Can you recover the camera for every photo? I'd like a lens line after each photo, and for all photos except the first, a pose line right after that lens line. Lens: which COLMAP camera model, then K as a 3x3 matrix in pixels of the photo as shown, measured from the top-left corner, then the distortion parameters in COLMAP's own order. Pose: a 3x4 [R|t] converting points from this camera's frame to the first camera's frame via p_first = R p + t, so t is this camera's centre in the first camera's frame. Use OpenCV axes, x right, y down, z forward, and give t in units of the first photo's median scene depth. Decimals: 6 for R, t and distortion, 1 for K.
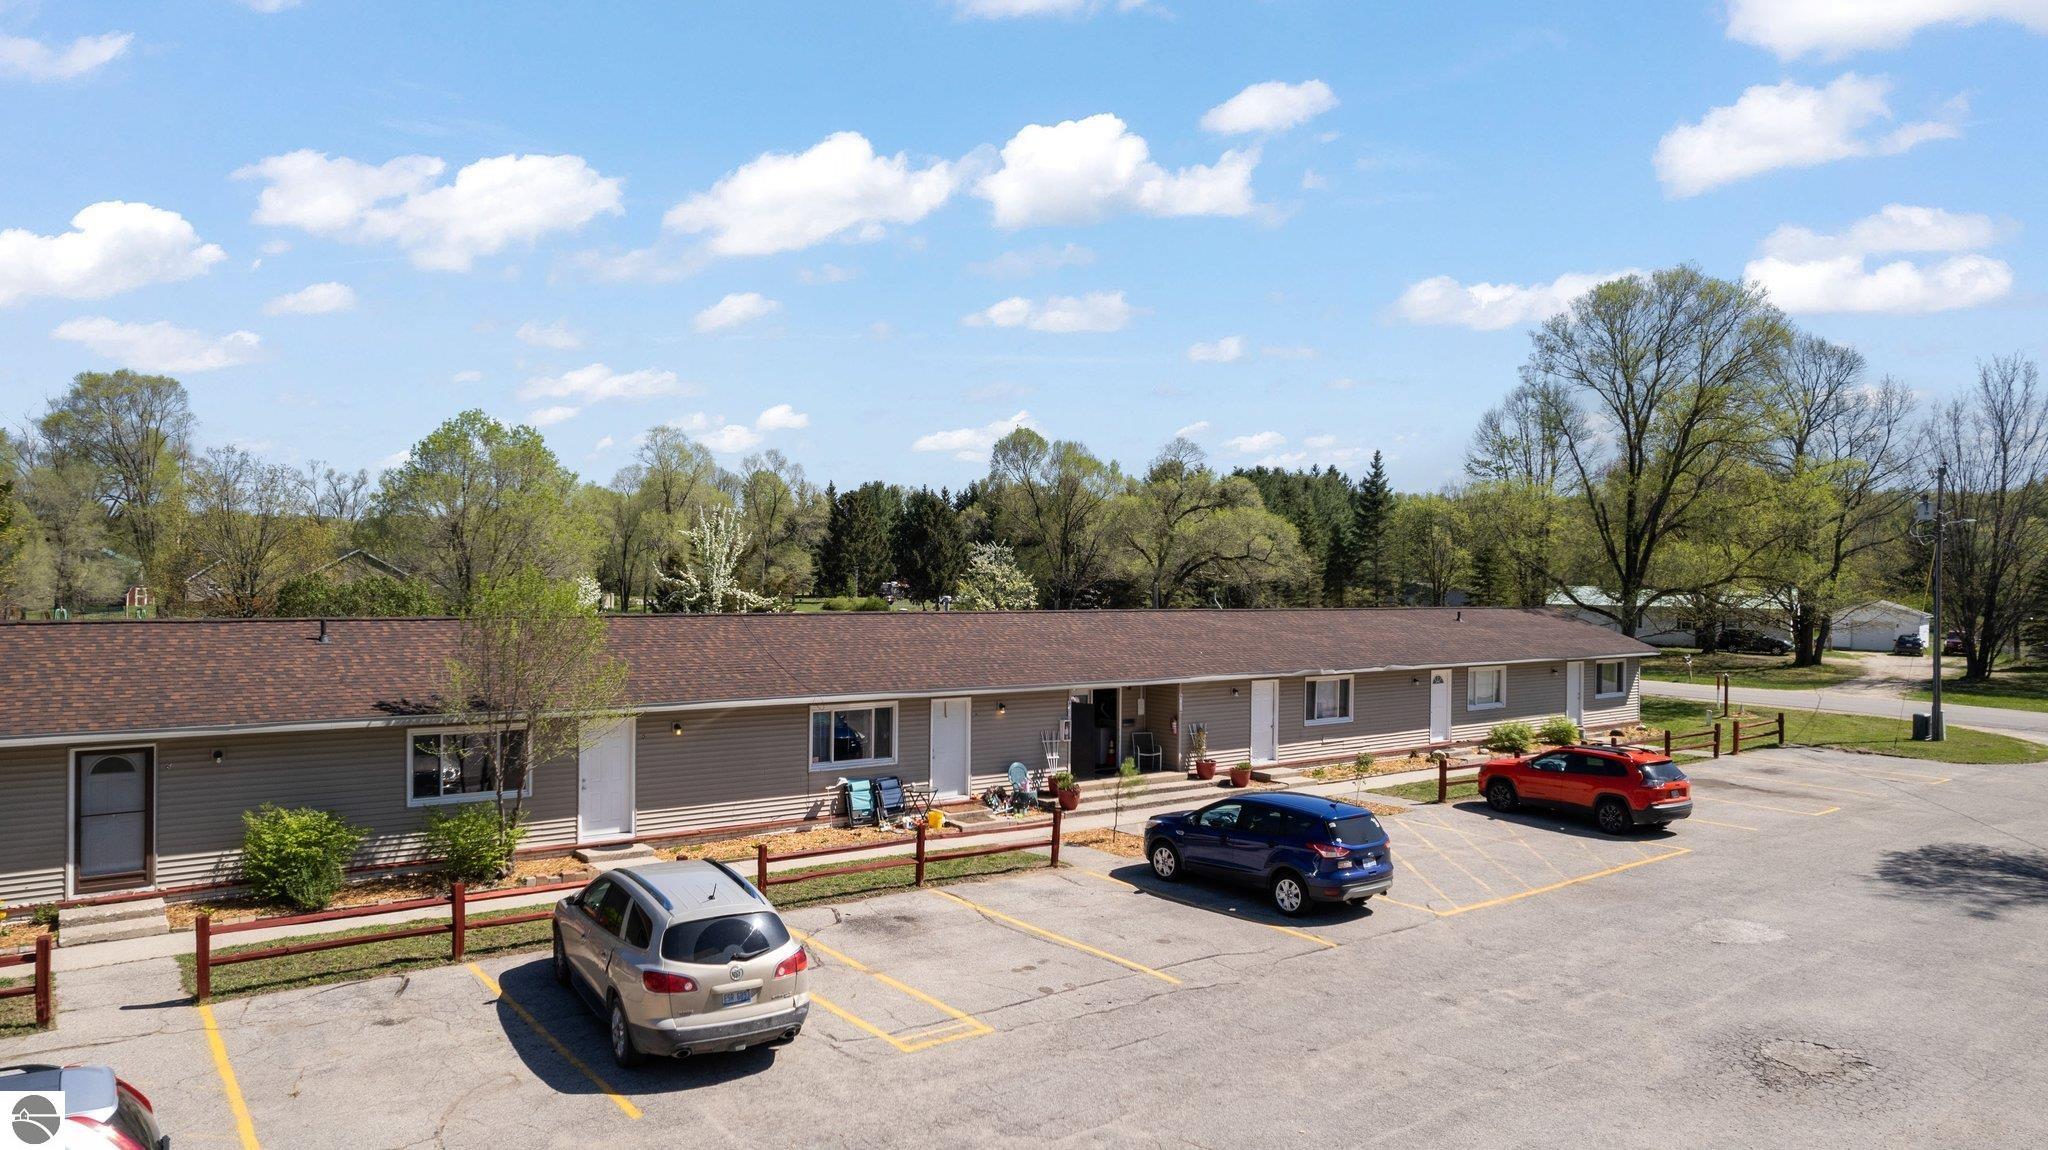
lens RADIAL K [[1311.3, 0, 1017.4], [0, 1311.3, 577.3], [0, 0, 1]] dist [-0.071030, 0.074662]
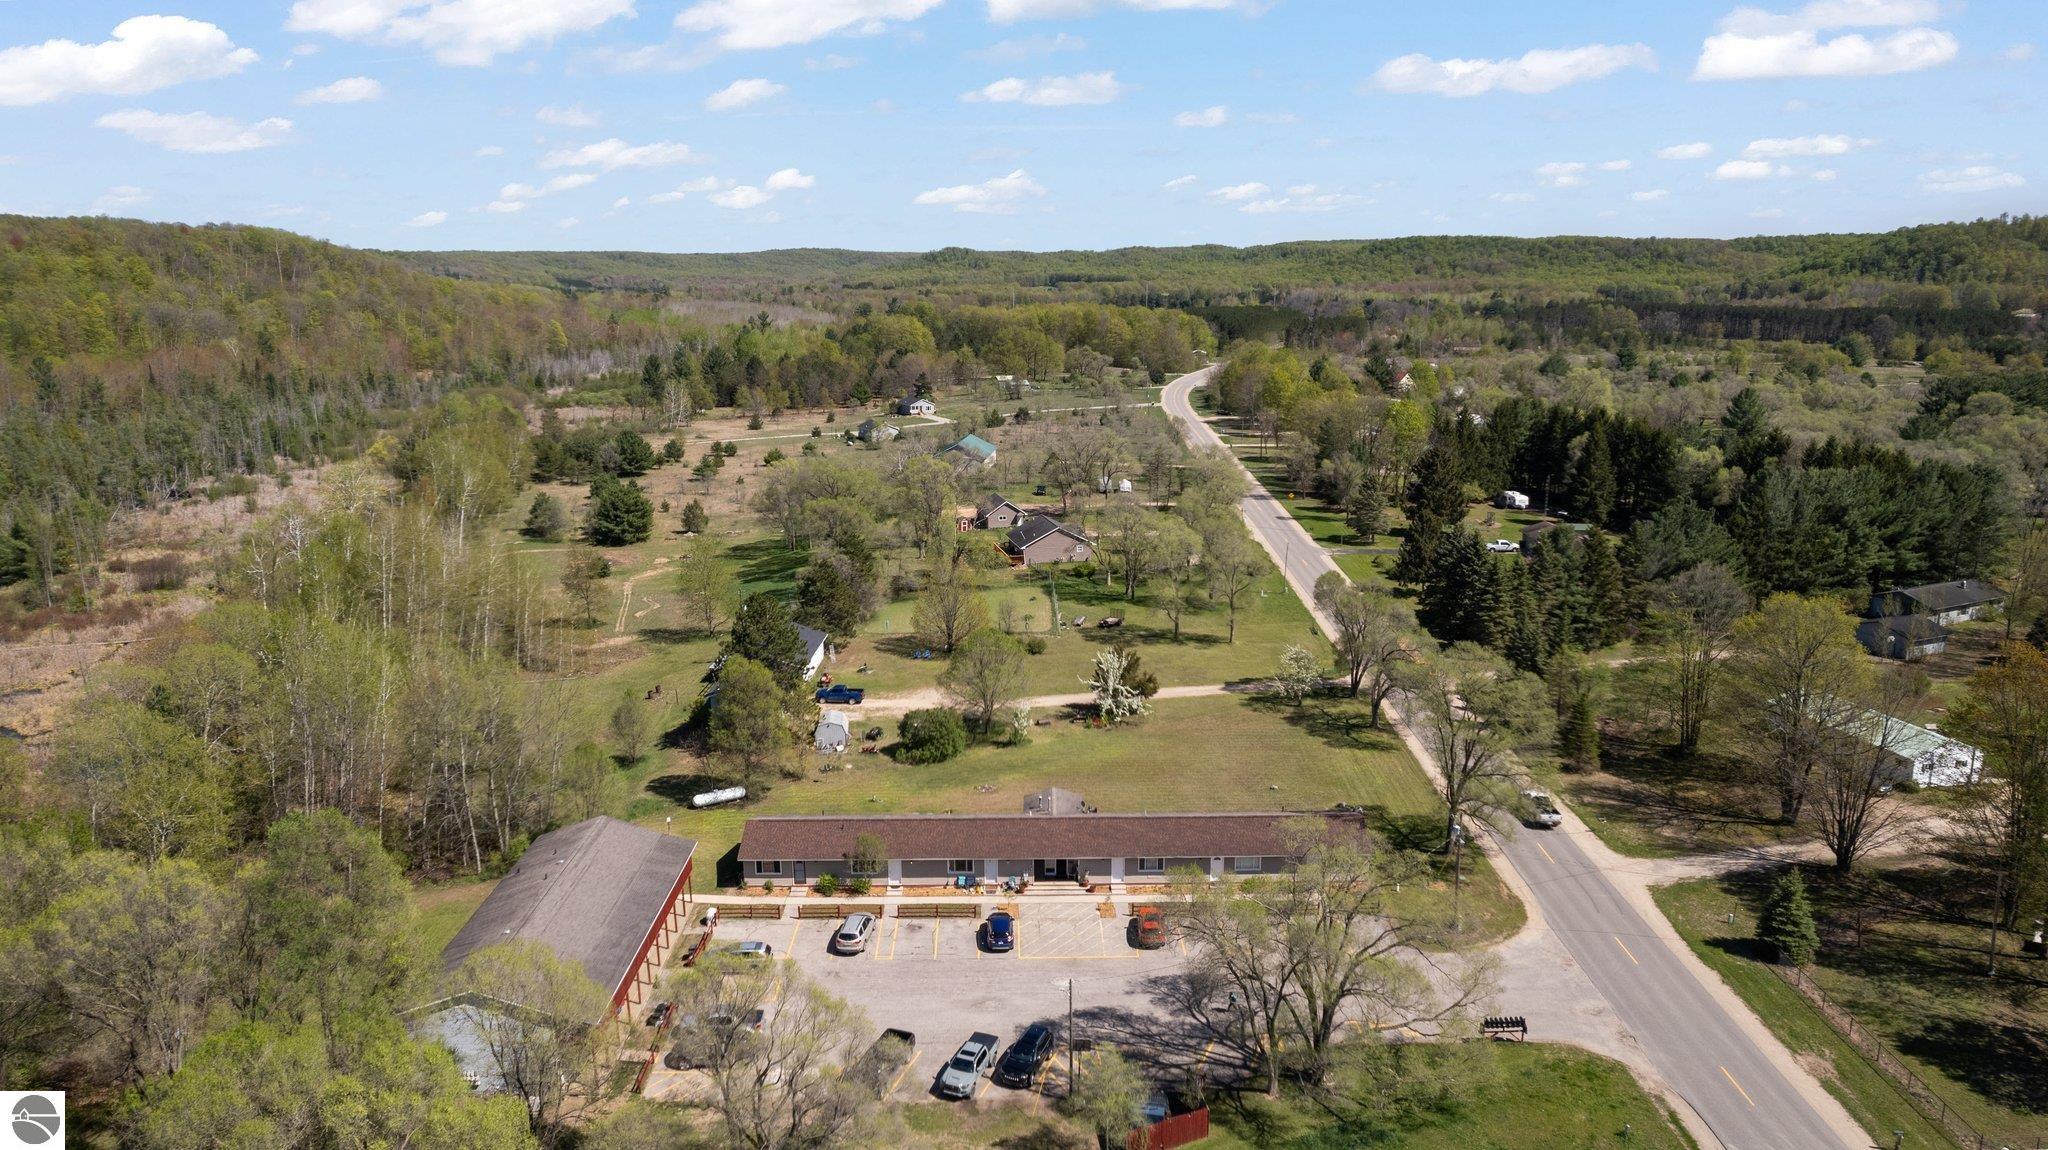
lens RADIAL K [[1349.1, 0, 1019.0], [0, 1349.1, 581.9], [0, 0, 1]] dist [-0.068107, 0.073741]
pose [[0.801073, 0.116733, -0.587074, 2.103778], [0.014431, 0.976747, 0.213907, -1.444401], [0.598393, -0.179827, 0.780761, -1.720417]]
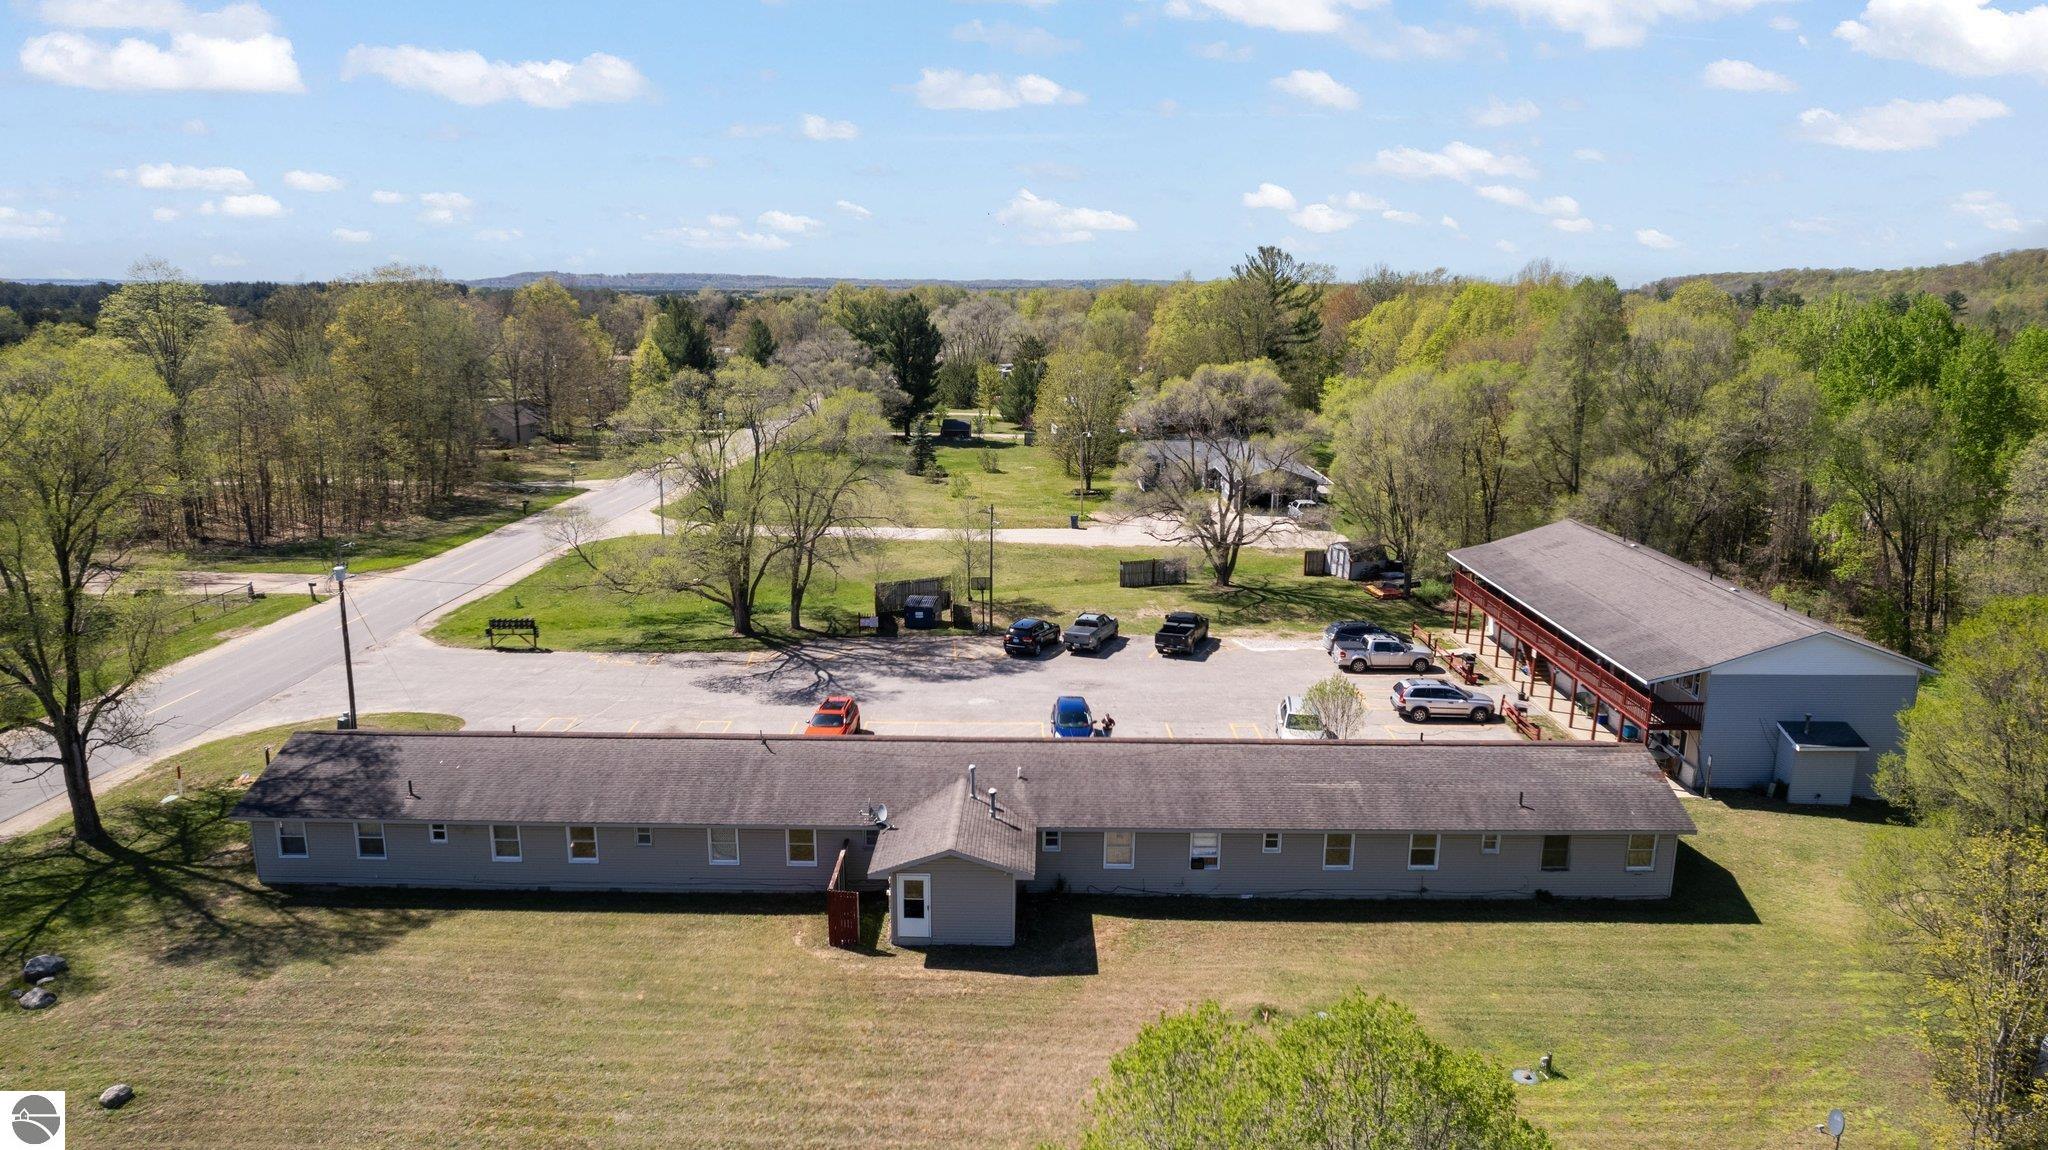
lens RADIAL K [[1311.3, 0, 1017.4], [0, 1311.3, 577.3], [0, 0, 1]] dist [-0.071030, 0.074662]
pose [[-0.793604, -0.150918, 0.589420, -1.000524], [-0.015171, 0.973356, 0.228796, -0.559416], [-0.608245, 0.172631, -0.774749, 2.441532]]
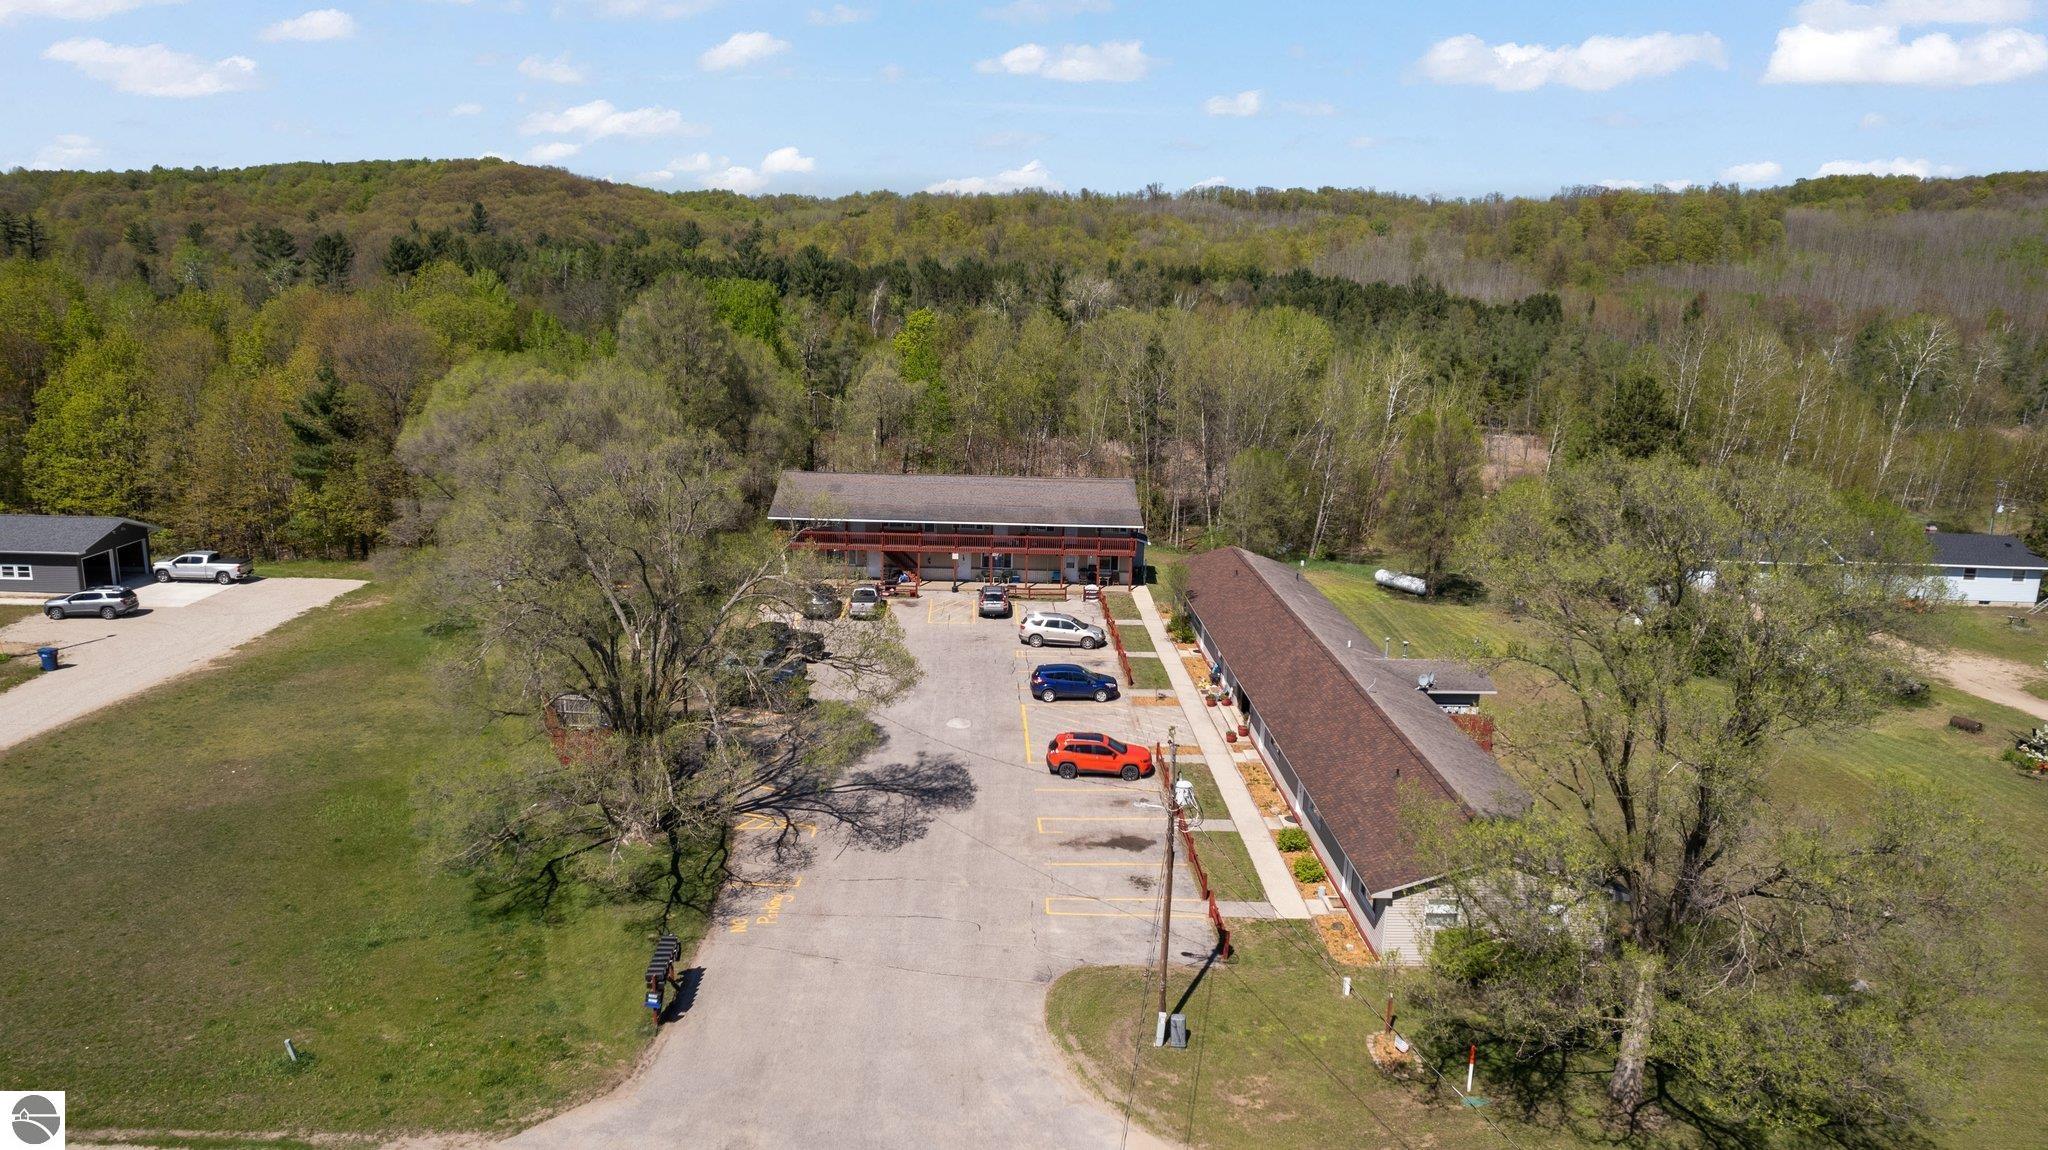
lens RADIAL K [[1373.2, 0, 1027.4], [0, 1373.2, 573.0], [0, 0, 1]] dist [-0.072776, 0.072520]
pose [[-0.575310, 0.150114, -0.804042, 2.238861], [-0.039094, 0.976844, 0.210349, -0.580261], [0.817001, 0.152449, -0.556120, 2.110350]]
